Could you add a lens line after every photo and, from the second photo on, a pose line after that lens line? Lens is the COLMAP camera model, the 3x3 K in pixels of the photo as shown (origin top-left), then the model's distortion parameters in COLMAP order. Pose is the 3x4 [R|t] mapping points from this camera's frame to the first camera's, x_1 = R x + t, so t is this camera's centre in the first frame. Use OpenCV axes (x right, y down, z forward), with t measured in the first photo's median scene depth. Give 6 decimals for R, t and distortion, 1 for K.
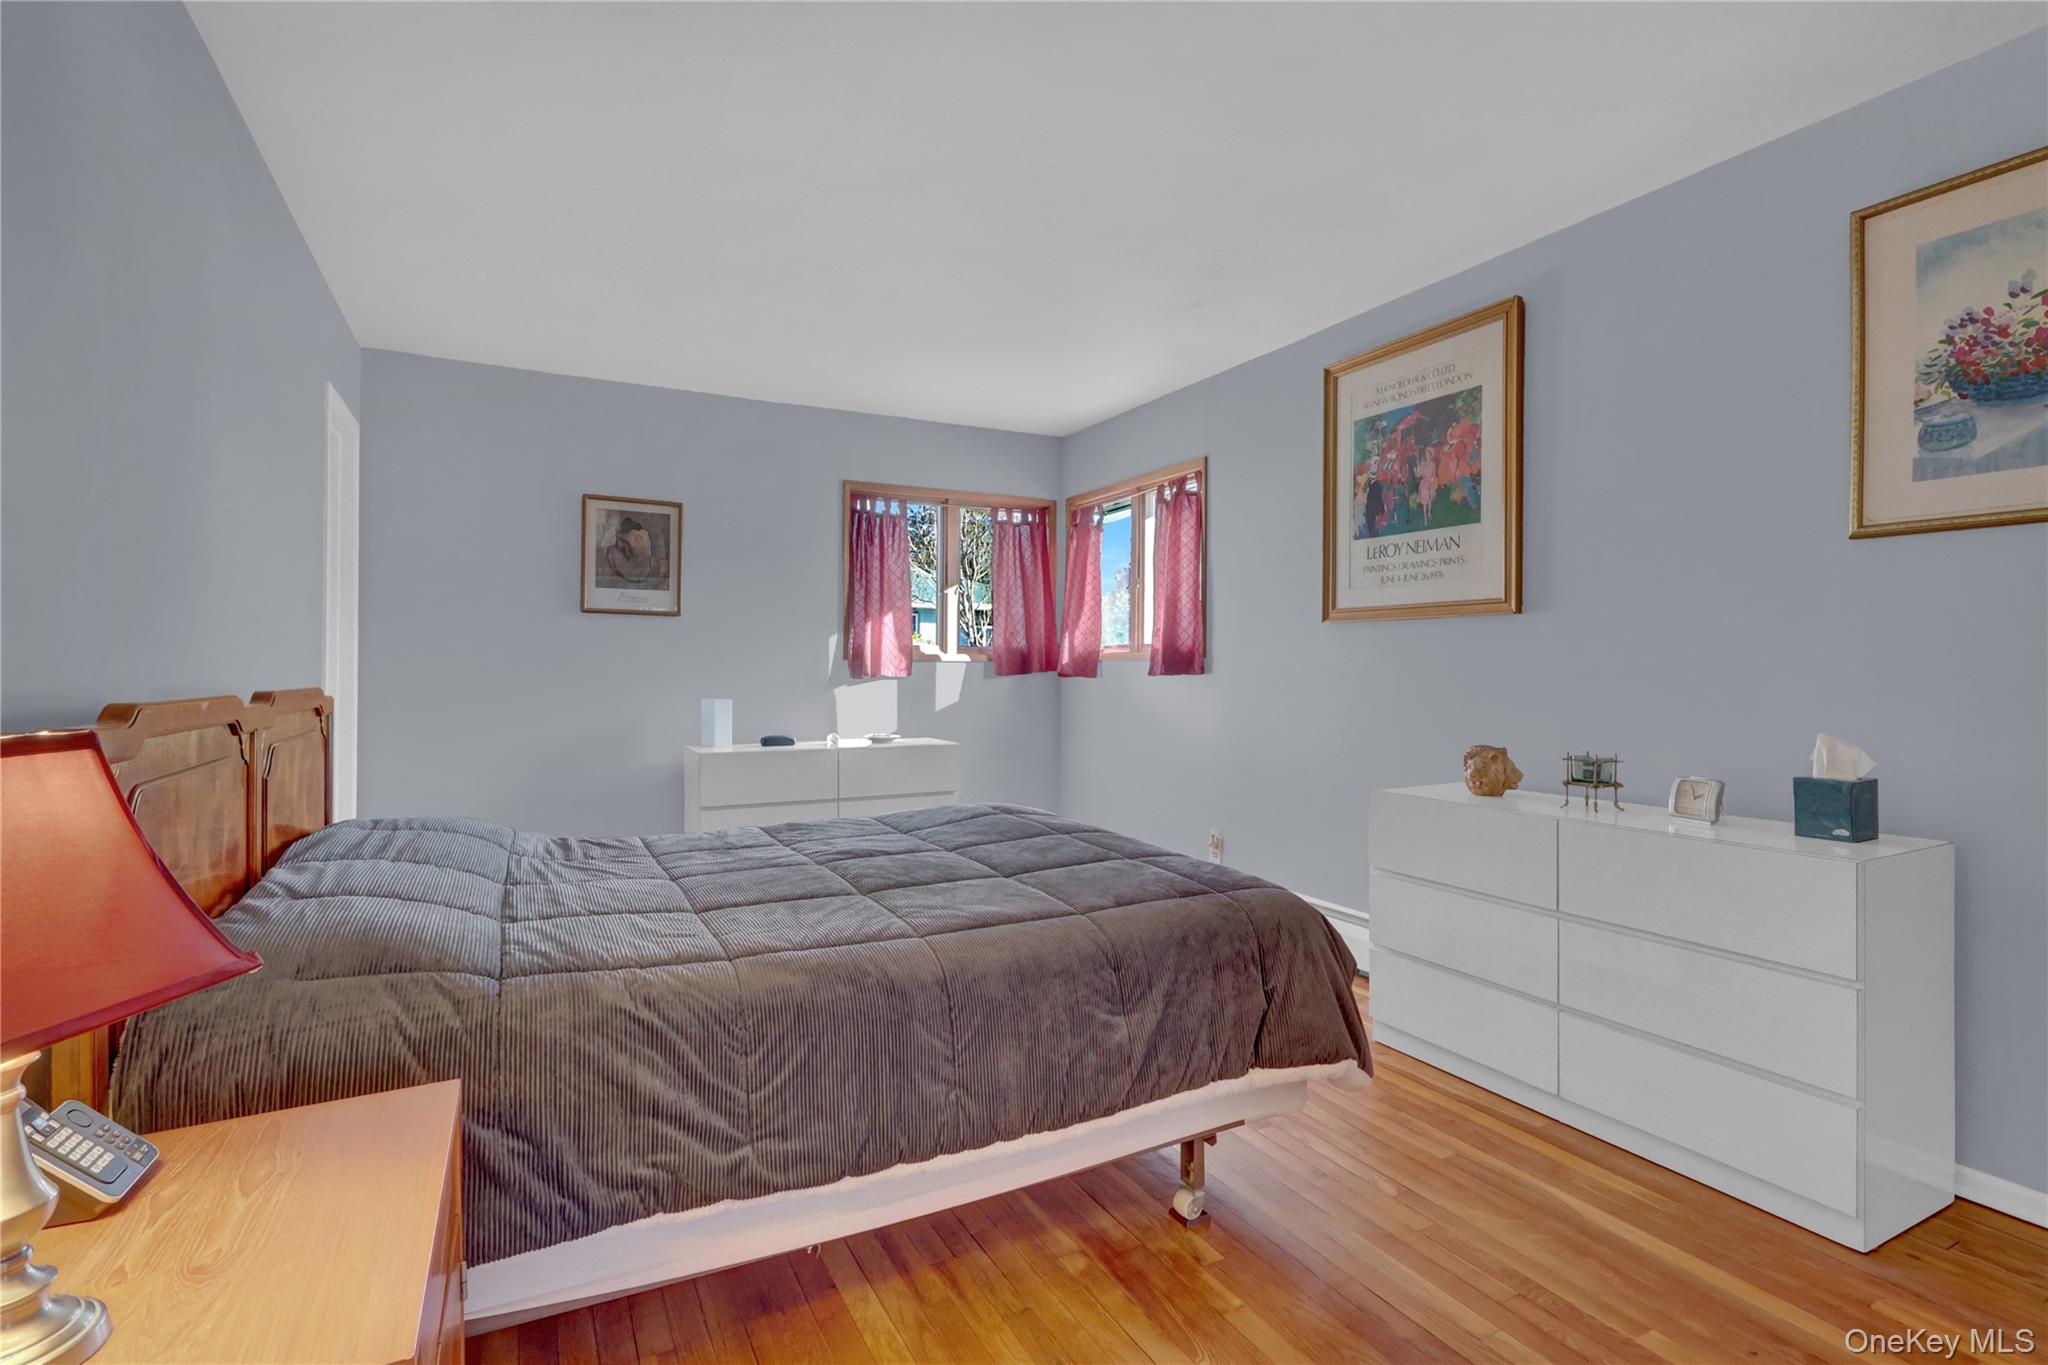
lens RADIAL K [[957.5, 0, 1032.5], [0, 957.5, 677.7], [0, 0, 1]] dist [-0.002836, 0.000835]
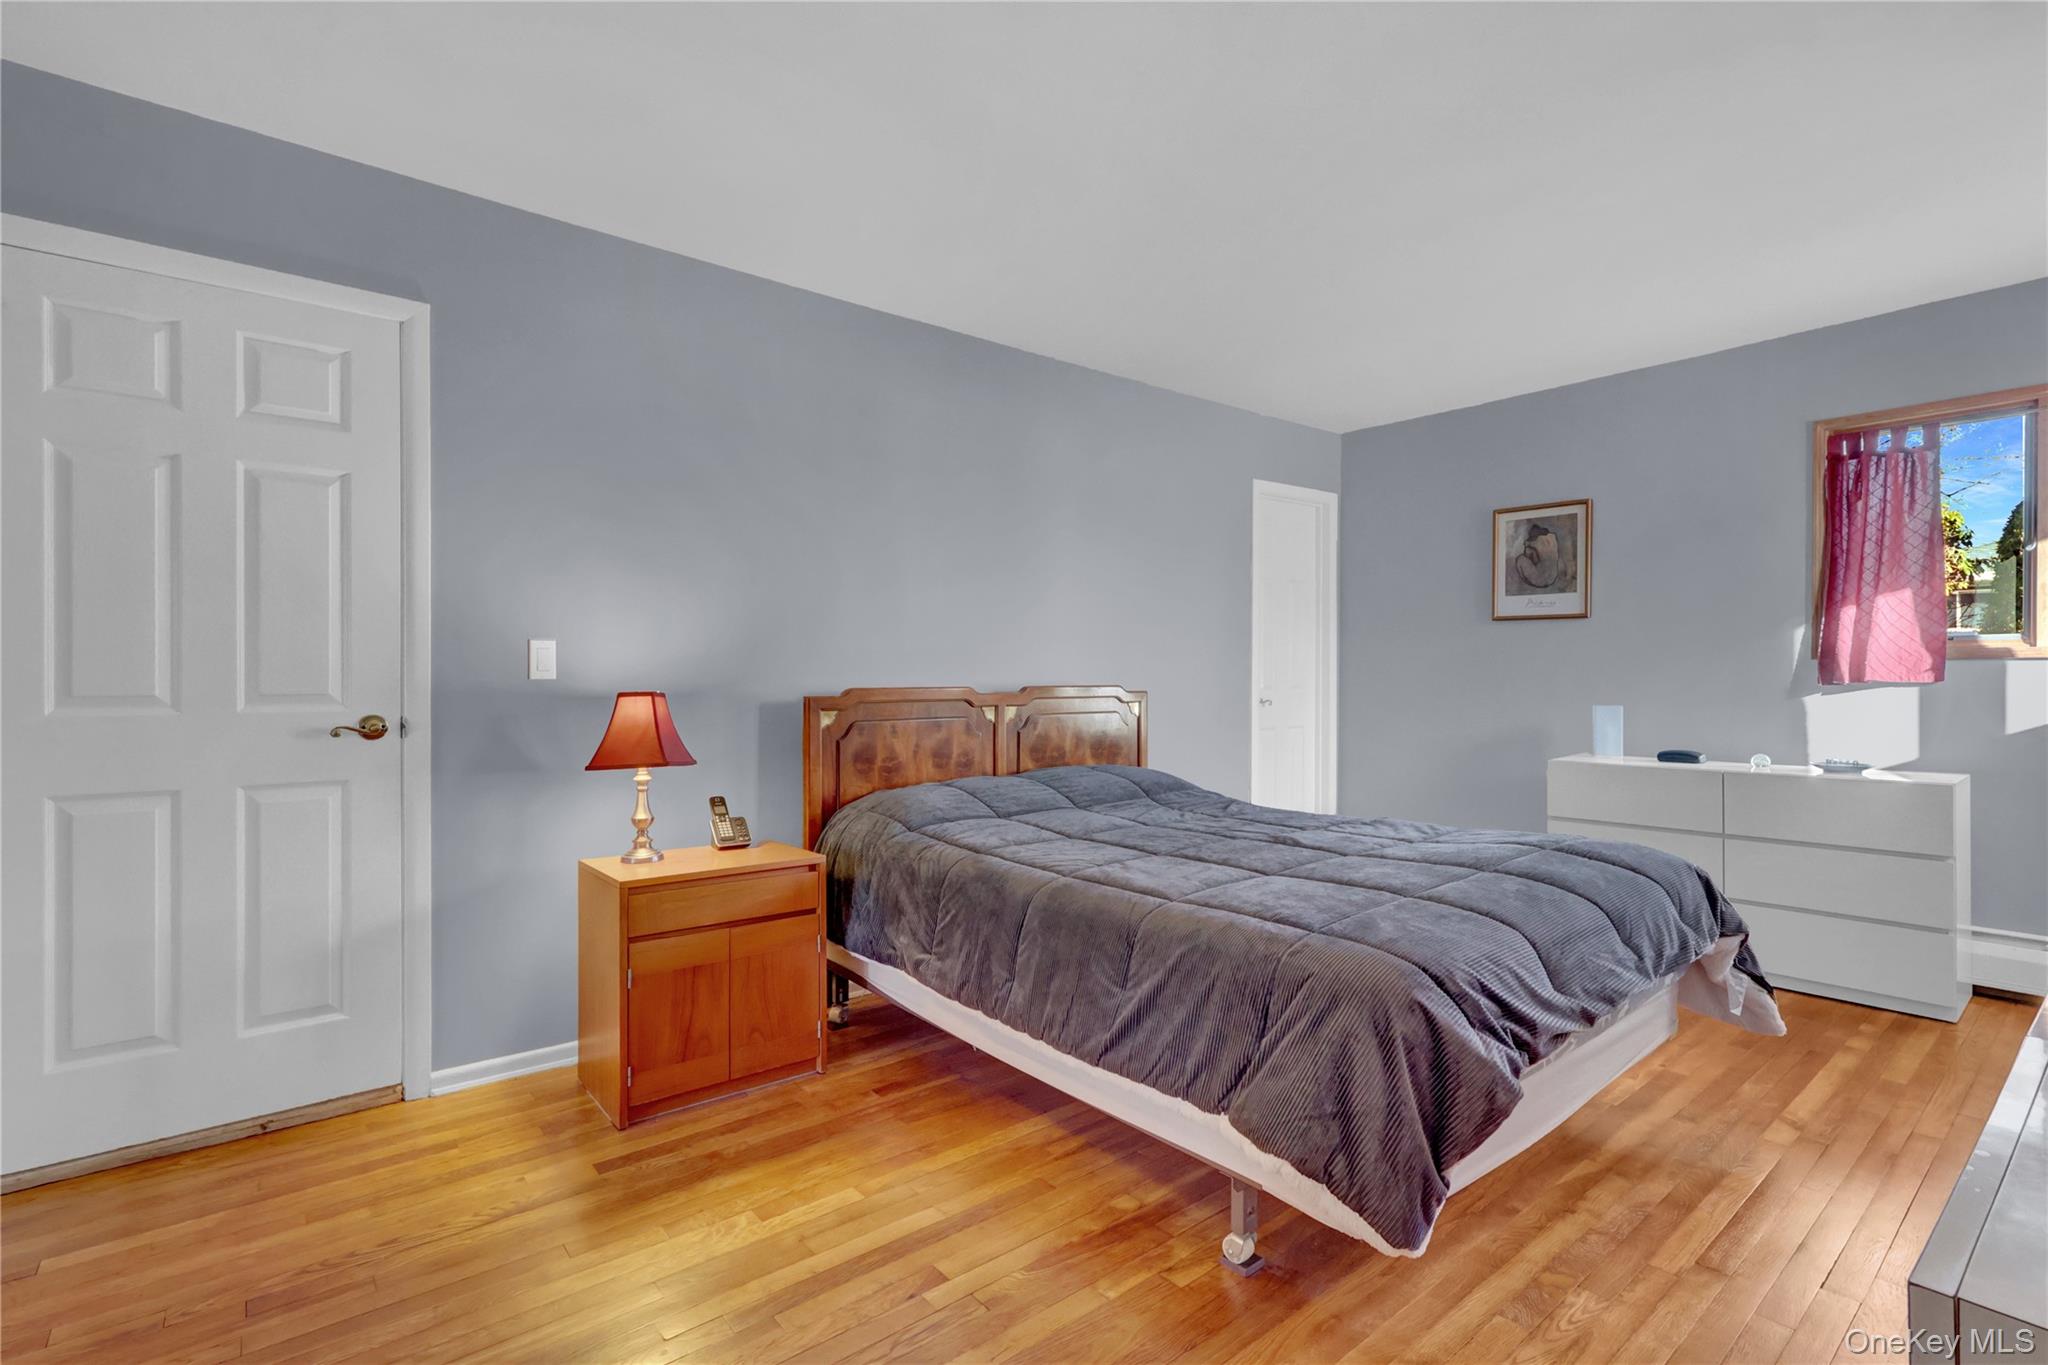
lens RADIAL K [[965.7, 0, 1054.4], [0, 965.7, 680.0], [0, 0, 1]] dist [-0.000148, 0.000275]
pose [[0.217121, -0.000309, -0.976145, 0.929729], [-0.004820, 0.999987, -0.001389, 0.003607], [0.976133, 0.005007, 0.217117, 0.556141]]
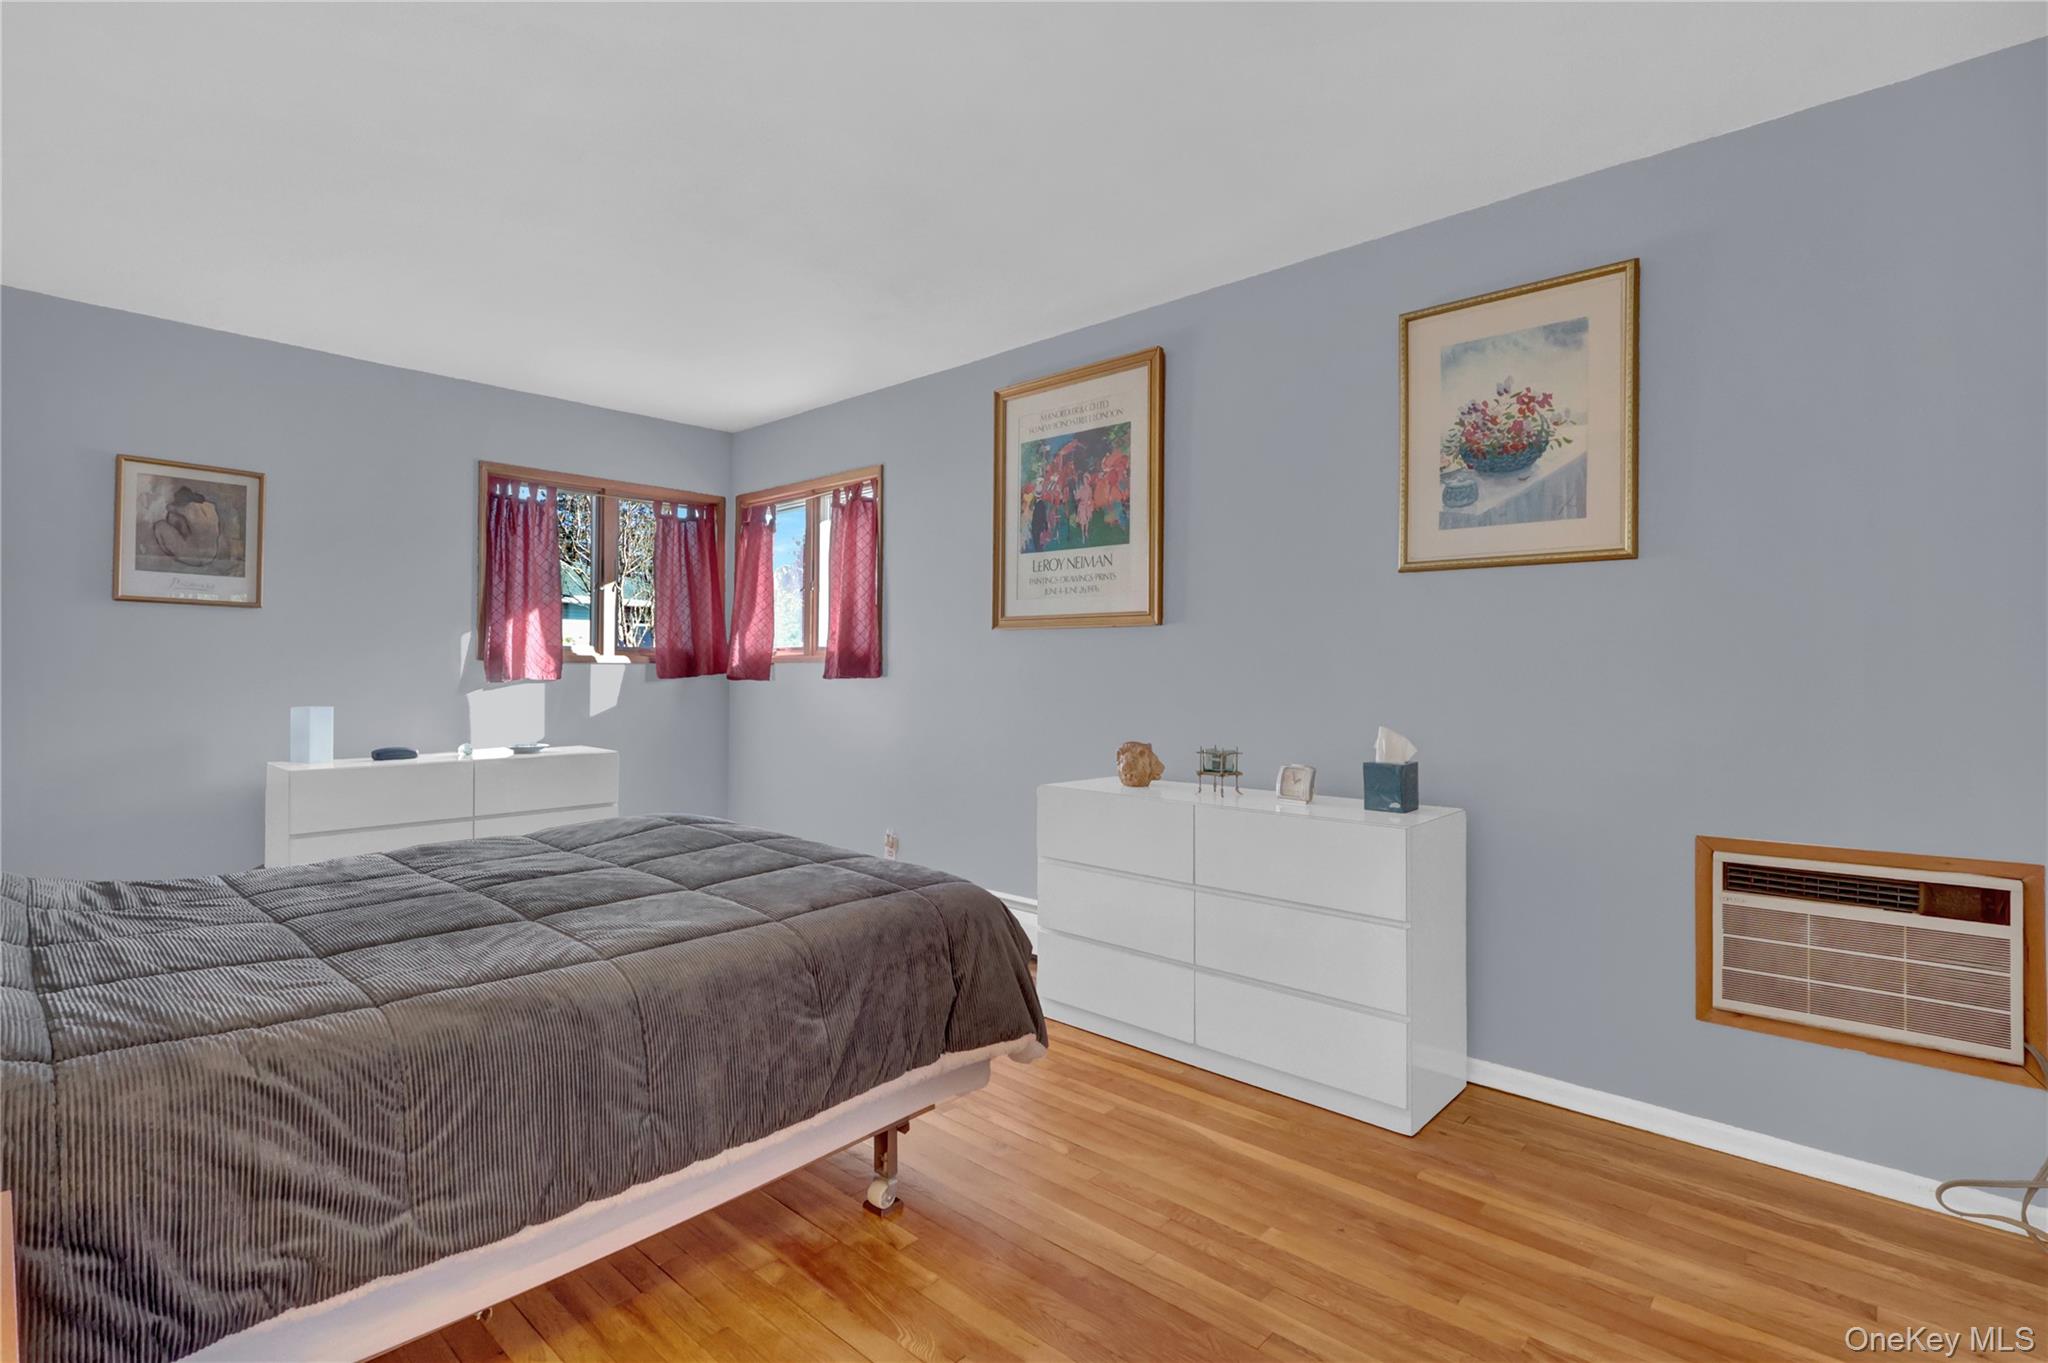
lens RADIAL K [[953.7, 0, 1024.3], [0, 953.7, 672.5], [0, 0, 1]] dist [-0.002957, 0.001353]
pose [[0.942180, 0.002032, 0.335101, -0.034620], [0.000126, 0.999979, -0.006418, -0.004929], [-0.335107, 0.006090, 0.942160, -0.020729]]
